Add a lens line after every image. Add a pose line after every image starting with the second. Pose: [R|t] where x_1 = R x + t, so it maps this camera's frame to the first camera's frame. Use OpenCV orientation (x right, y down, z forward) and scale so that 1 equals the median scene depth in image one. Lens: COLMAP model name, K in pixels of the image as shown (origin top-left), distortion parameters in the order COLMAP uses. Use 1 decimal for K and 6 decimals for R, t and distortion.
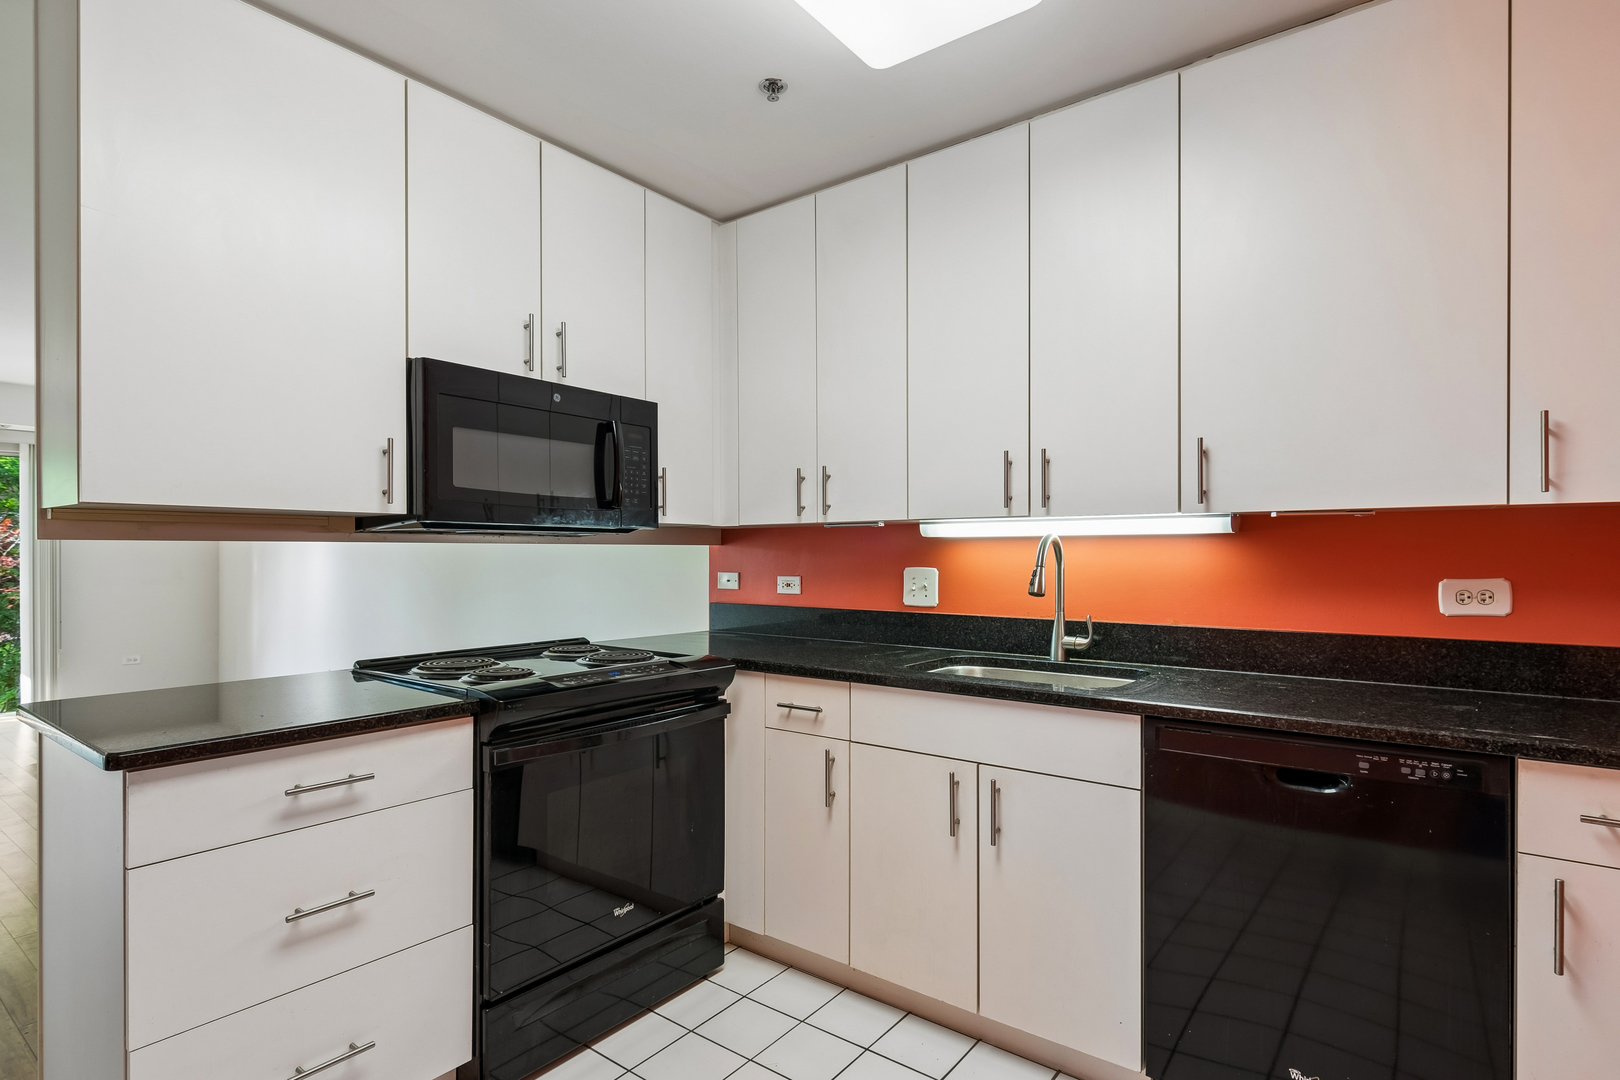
lens RADIAL K [[822.3, 0, 816.2], [0, 822.3, 550.6], [0, 0, 1]] dist [0.020803, -0.000497]
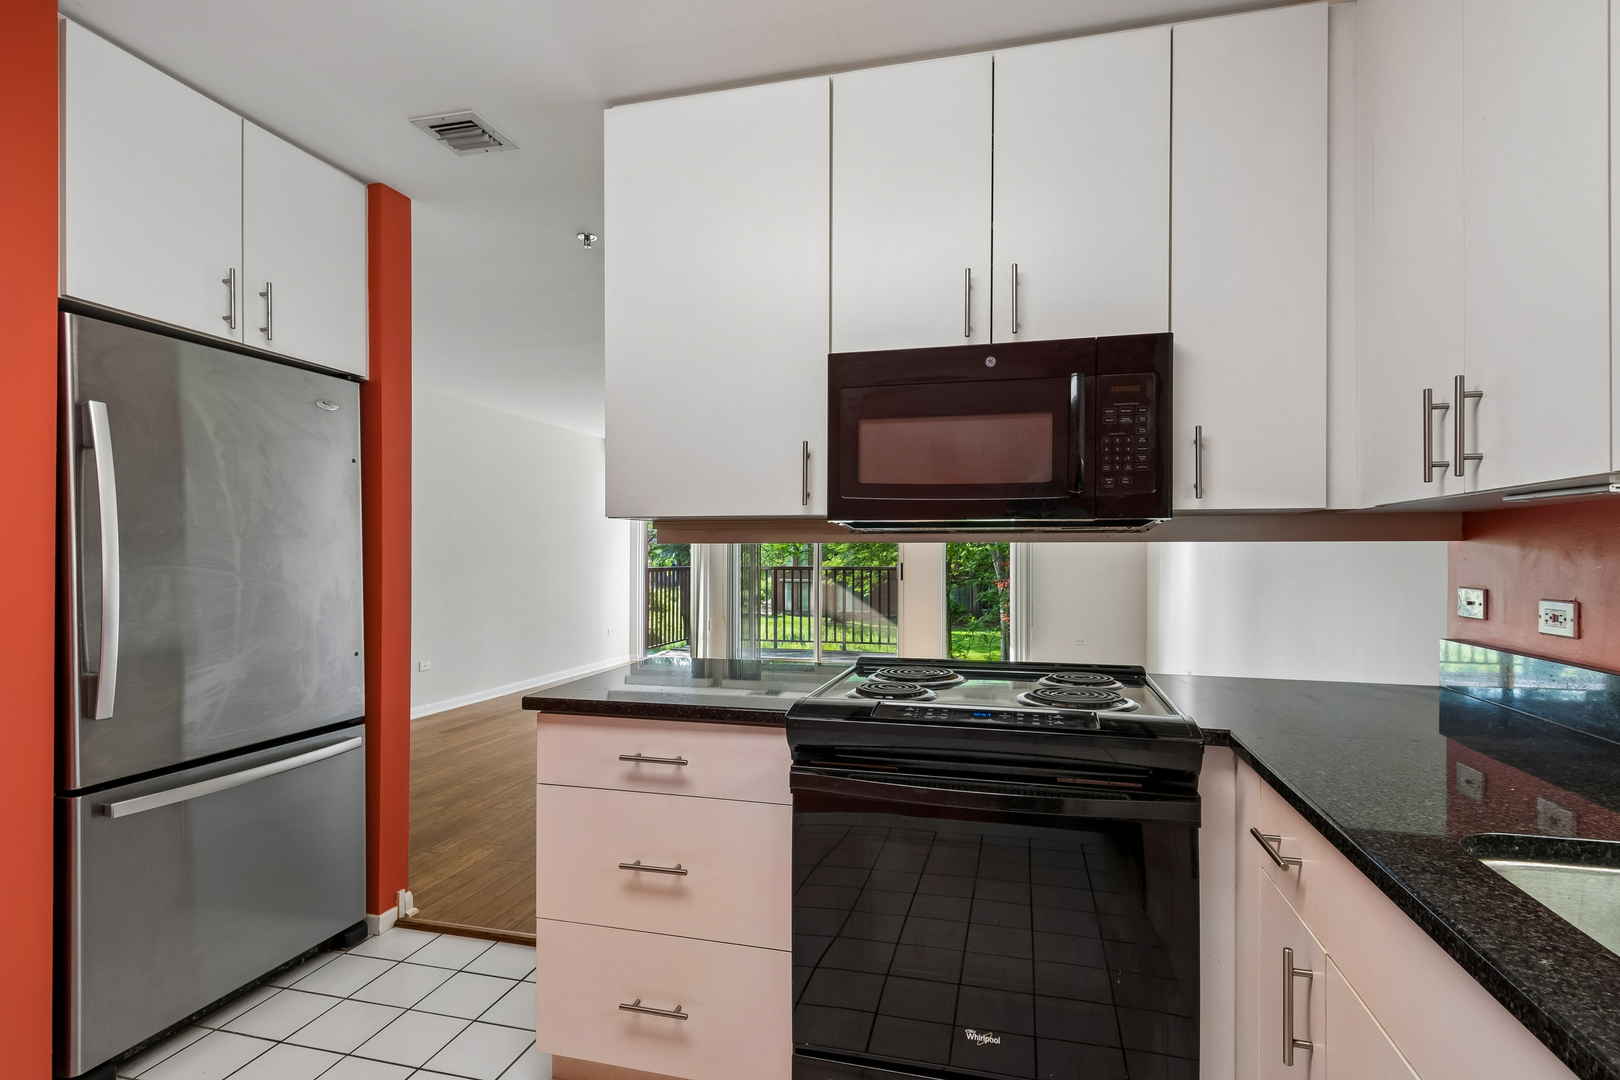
lens RADIAL K [[822.3, 0, 816.2], [0, 822.3, 550.6], [0, 0, 1]] dist [0.020803, -0.000497]
pose [[0.387286, -0.004384, -0.921949, 0.351589], [0.001698, 0.999990, -0.004042, 0.002380], [0.921958, 0.000000, 0.387290, 0.515254]]
